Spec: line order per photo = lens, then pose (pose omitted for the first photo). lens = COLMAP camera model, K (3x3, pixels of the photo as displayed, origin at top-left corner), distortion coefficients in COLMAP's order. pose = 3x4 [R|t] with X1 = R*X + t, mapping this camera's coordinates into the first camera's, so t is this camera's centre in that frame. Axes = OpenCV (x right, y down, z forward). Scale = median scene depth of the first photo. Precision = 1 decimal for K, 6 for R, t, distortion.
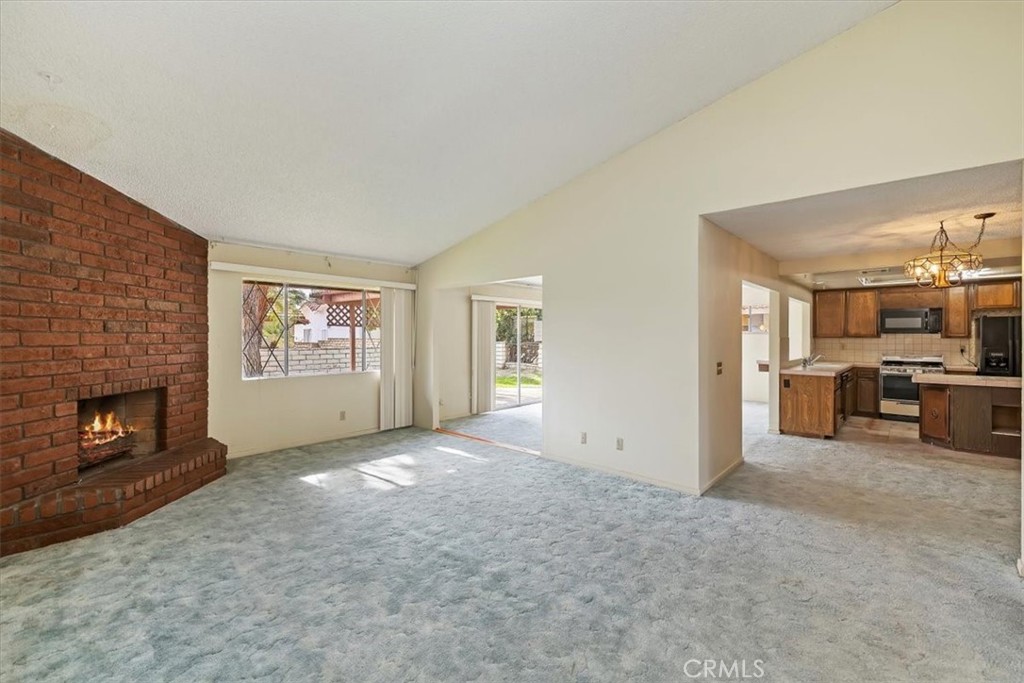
lens RADIAL K [[434.2, 0, 513.6], [0, 434.2, 337.1], [0, 0, 1]] dist [0.000906, -0.000491]
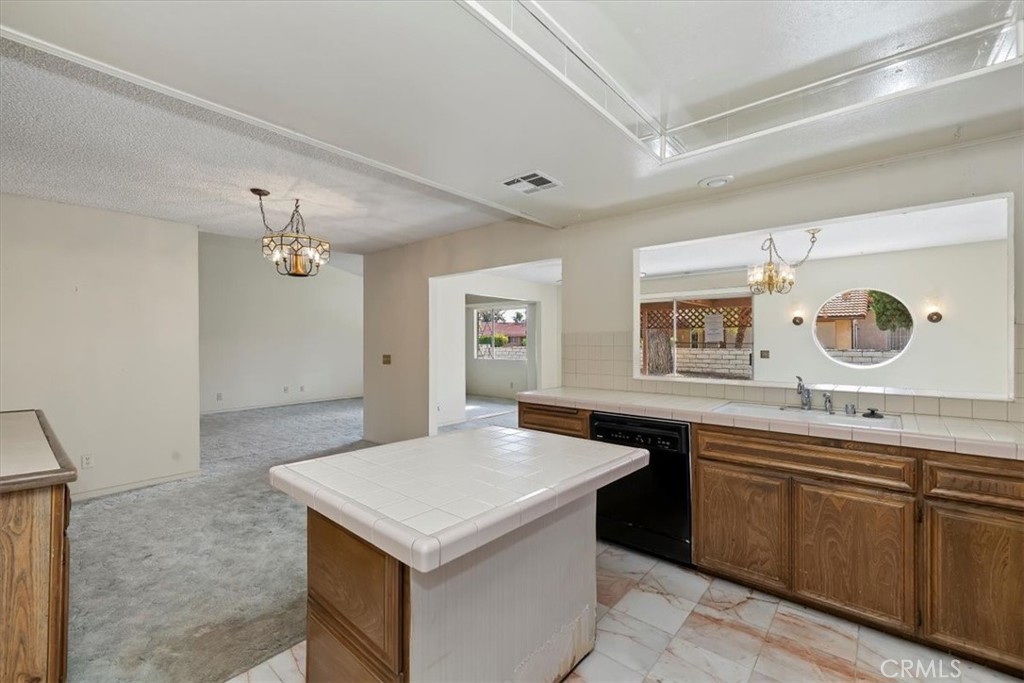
lens RADIAL K [[434.2, 0, 505.3], [0, 434.2, 343.4], [0, 0, 1]] dist [0.000906, -0.000491]
pose [[0.006596, 0.004315, -0.999969, 1.018151], [0.002349, 0.999988, 0.004330, 0.010640], [0.999975, -0.002377, 0.006586, 0.768522]]
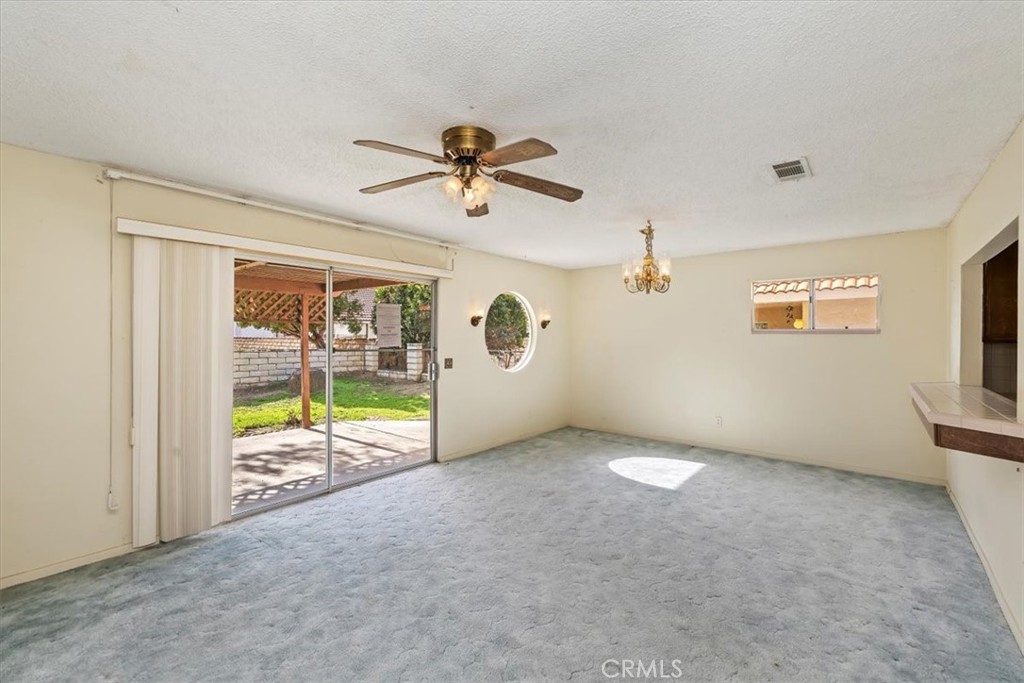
lens RADIAL K [[434.2, 0, 507.6], [0, 434.2, 338.9], [0, 0, 1]] dist [0.000906, -0.000491]
pose [[0.999305, 0.006045, 0.036774, 0.211097], [-0.006237, 0.999967, 0.005128, -0.002892], [-0.036741, -0.005354, 0.999310, 0.642212]]
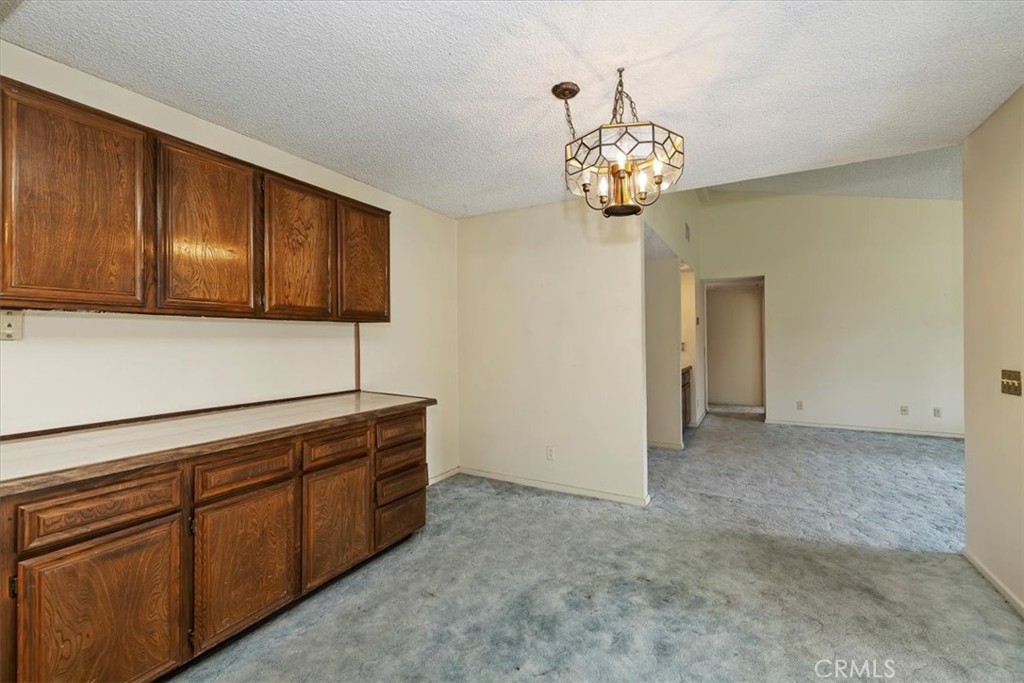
lens RADIAL K [[434.2, 0, 515.3], [0, 434.2, 331.7], [0, 0, 1]] dist [0.000906, -0.000491]
pose [[-0.973133, -0.005339, -0.230183, 0.660607], [-0.002753, 0.999929, -0.011554, 0.011209], [0.230228, -0.010610, -0.973079, 0.778522]]
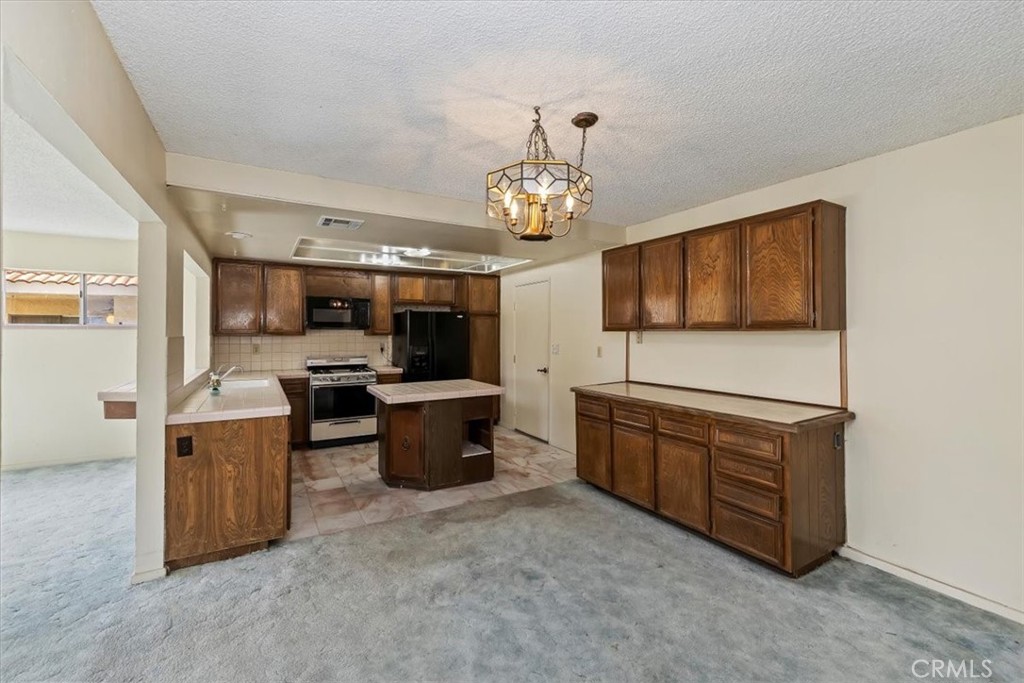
lens RADIAL K [[434.2, 0, 518.2], [0, 434.2, 329.8], [0, 0, 1]] dist [0.000906, -0.000491]
pose [[0.290512, 0.005228, 0.956857, 0.266670], [0.004003, 0.999970, -0.006679, -0.001561], [-0.956863, 0.005771, 0.290482, 0.473889]]
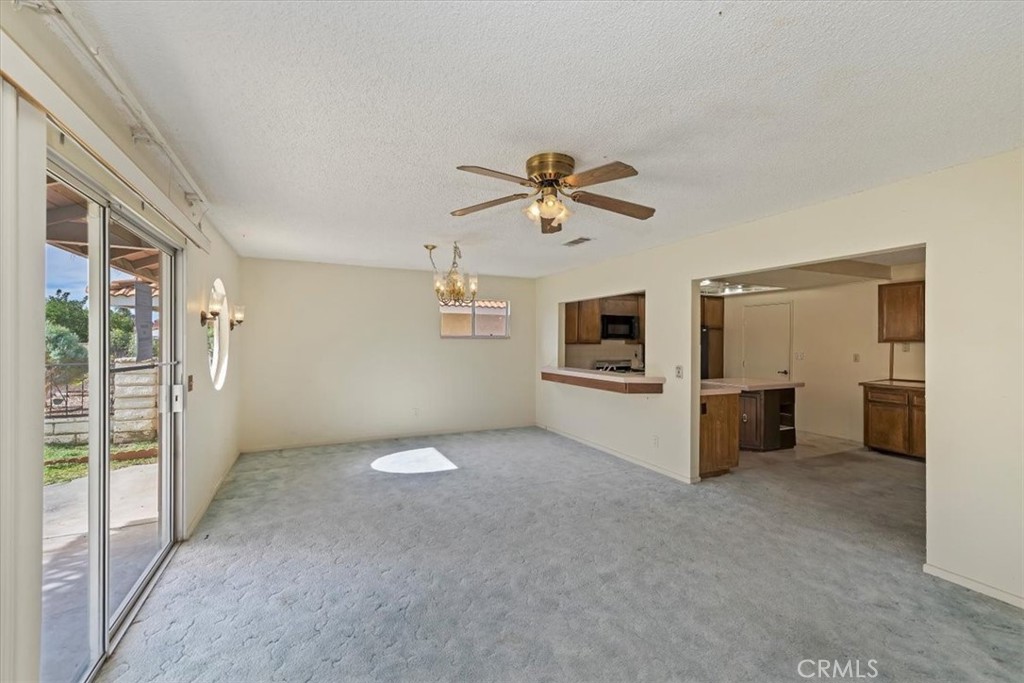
lens RADIAL K [[434.2, 0, 520.3], [0, 434.2, 345.2], [0, 0, 1]] dist [0.000906, -0.000491]
pose [[0.372398, -0.007365, 0.928044, -0.131198], [-0.002153, 0.999959, 0.008799, -0.004063], [-0.928071, -0.005275, 0.372366, 0.846918]]
